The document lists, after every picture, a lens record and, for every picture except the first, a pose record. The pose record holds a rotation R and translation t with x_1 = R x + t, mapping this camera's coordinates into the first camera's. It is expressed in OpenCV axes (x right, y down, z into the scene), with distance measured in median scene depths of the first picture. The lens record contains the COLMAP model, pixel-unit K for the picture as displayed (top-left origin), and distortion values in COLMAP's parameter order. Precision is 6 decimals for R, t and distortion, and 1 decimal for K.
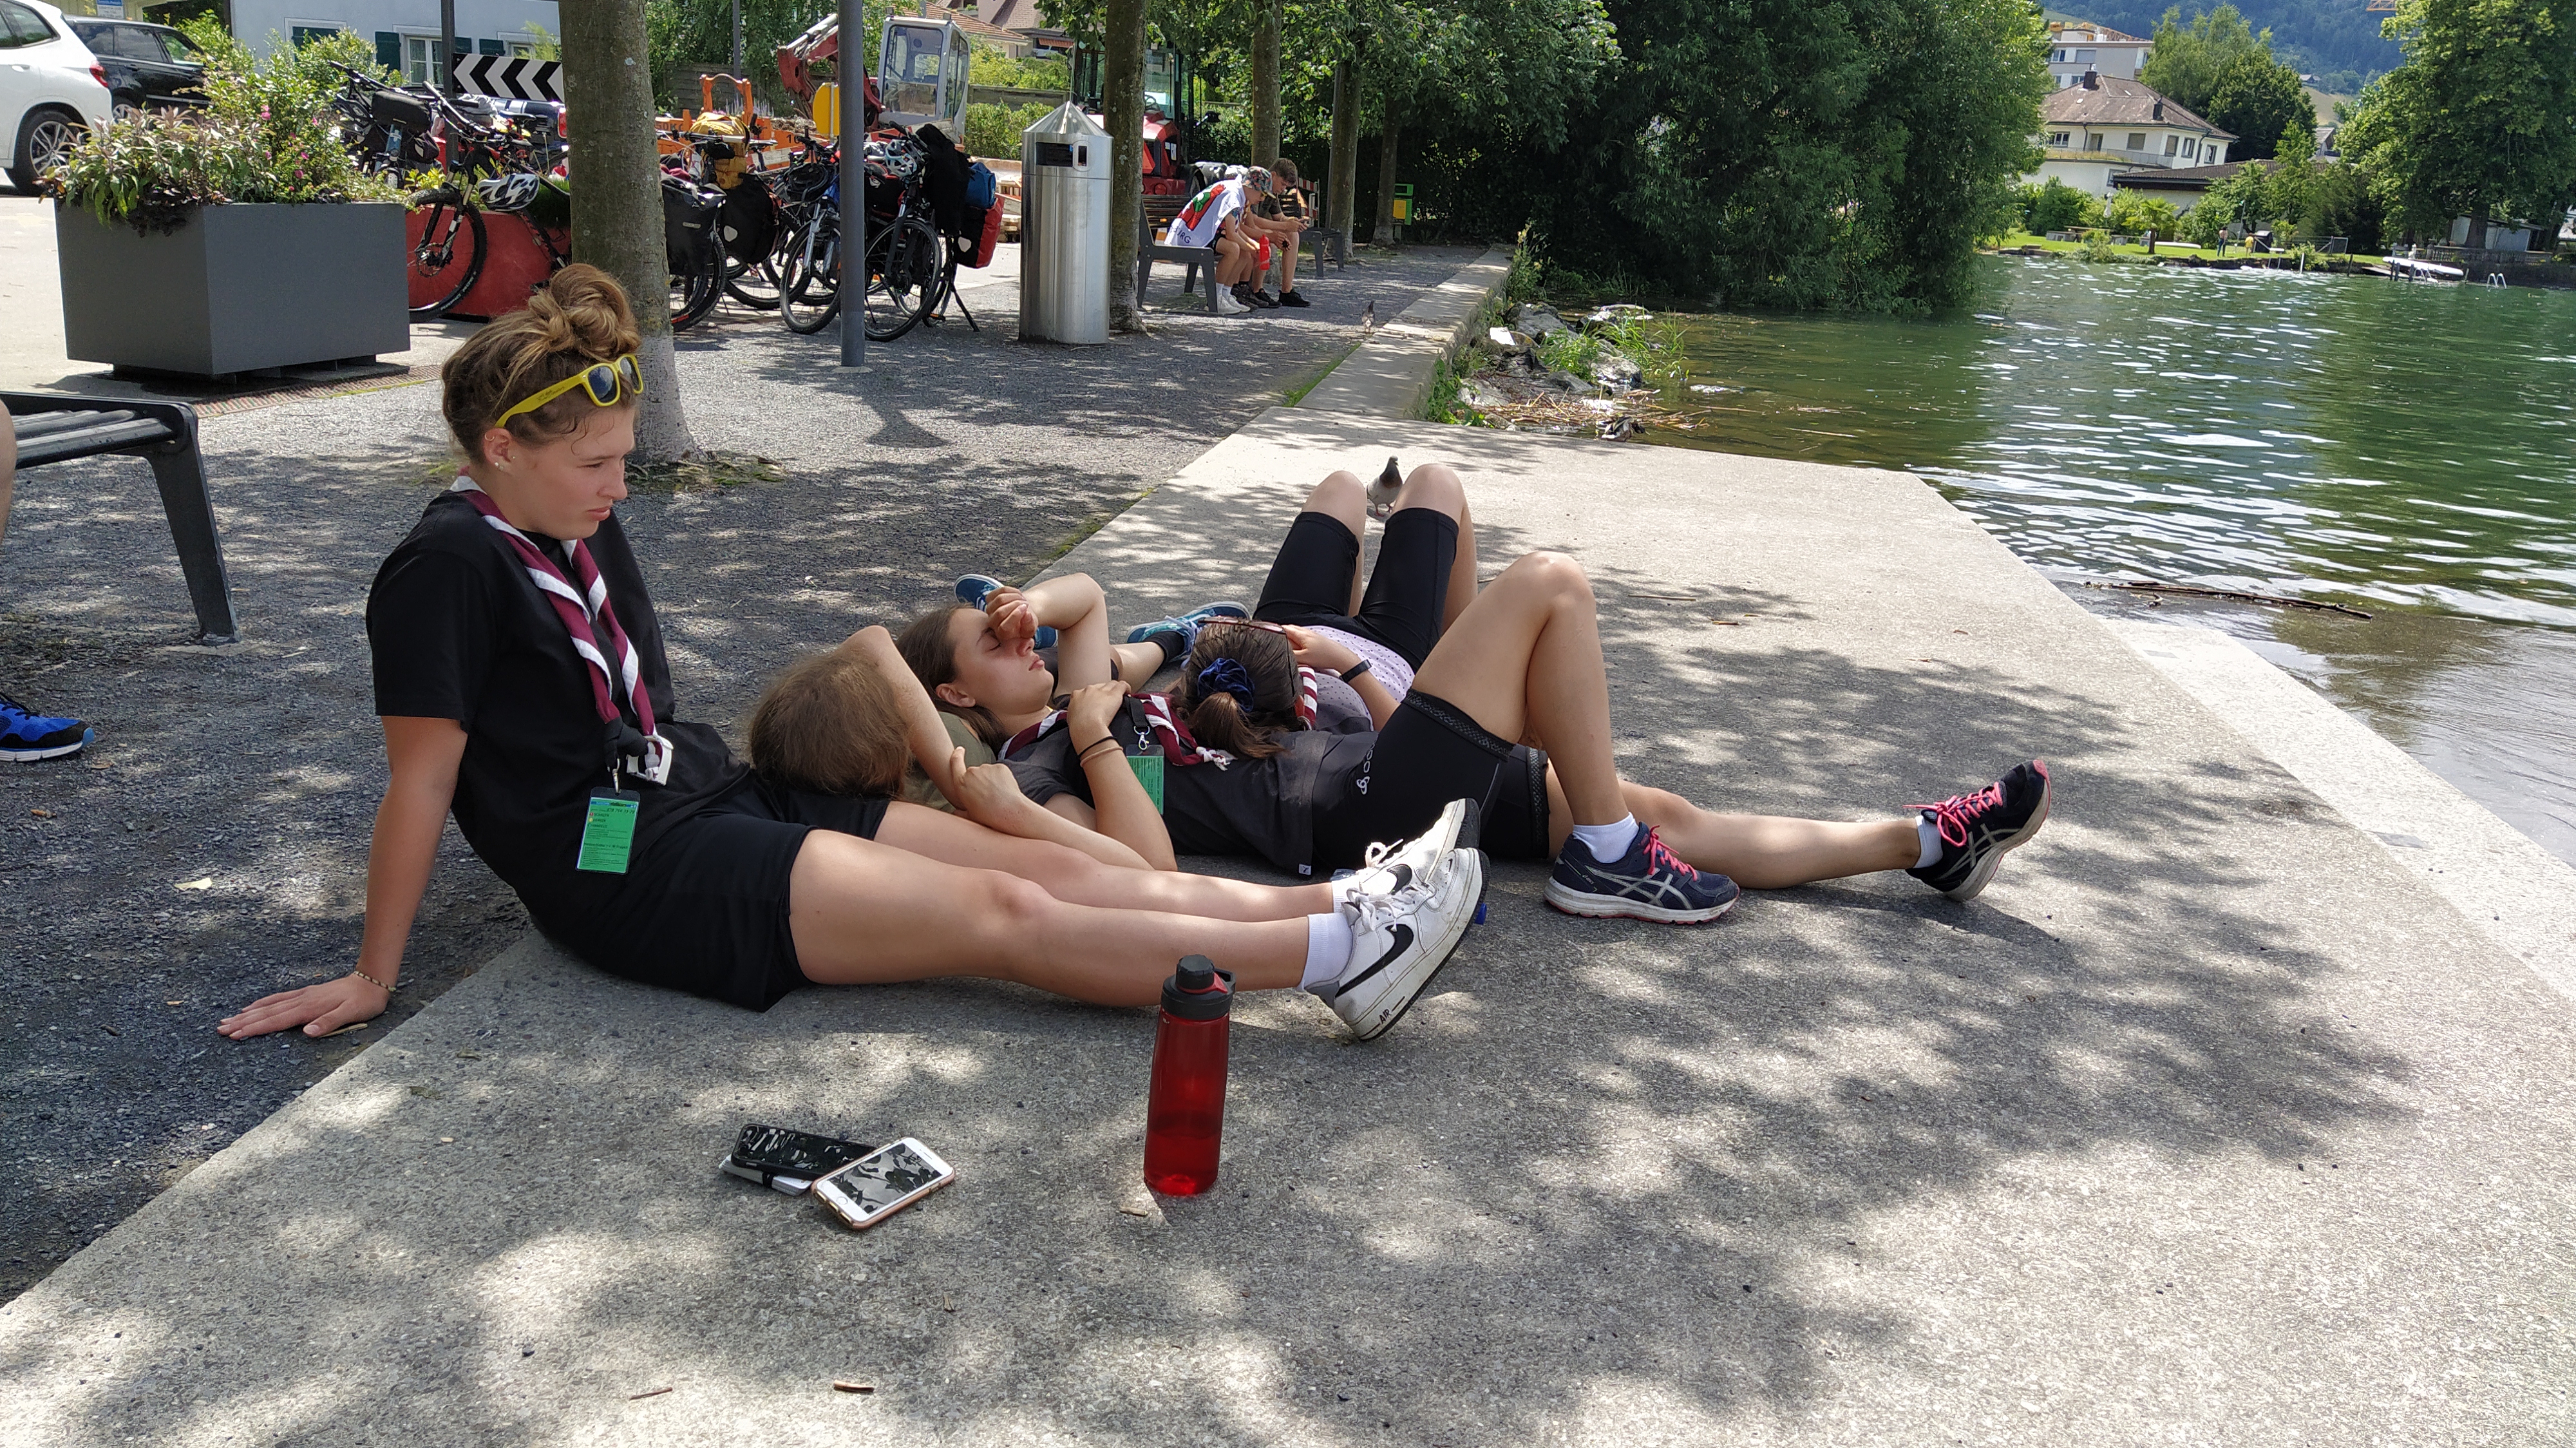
lens RADIAL K [[1895.0, 0, 1288.0], [0, 1895.0, 724.0], [0, 0, 1]] dist [0.080903, -0.116730]
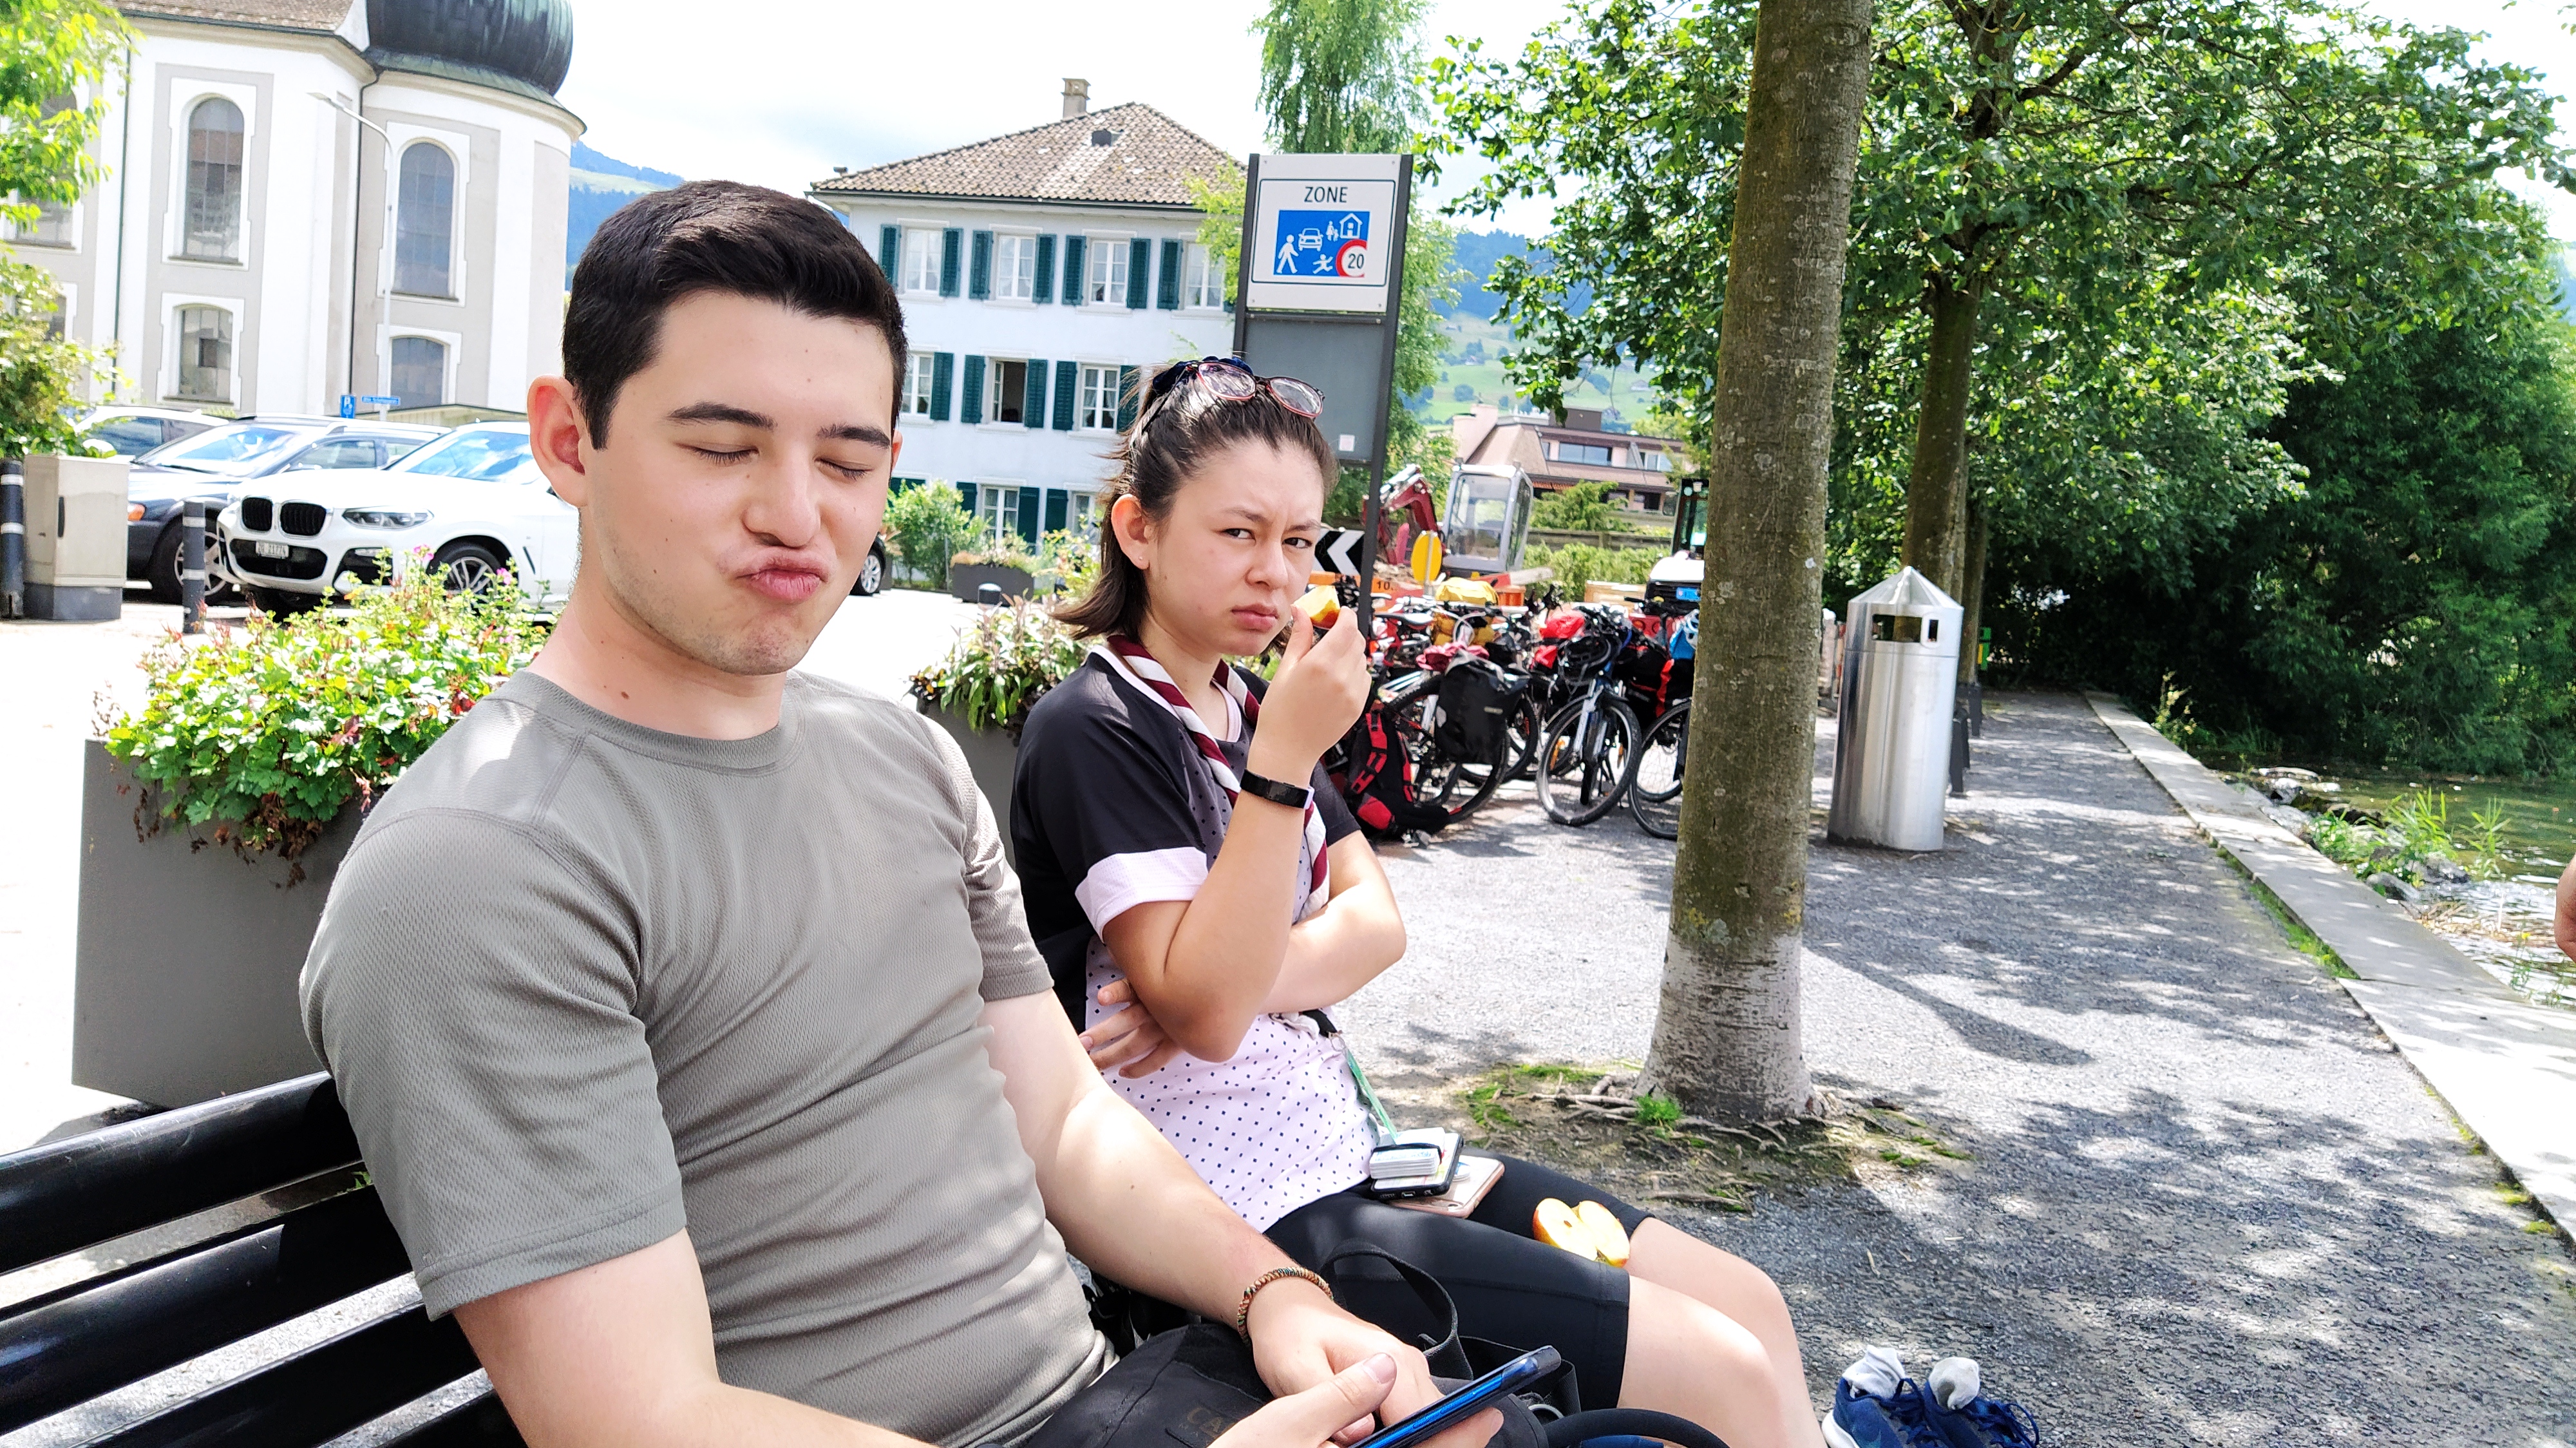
lens RADIAL K [[1883.1, 0, 1288.0], [0, 1883.1, 724.0], [0, 0, 1]] dist [0.186881, -0.385609]
pose [[0.975807, 0.024175, -0.217295, -0.194535], [-0.069925, 0.976175, -0.205408, -0.065975], [0.207152, 0.215633, 0.954249, 0.153259]]
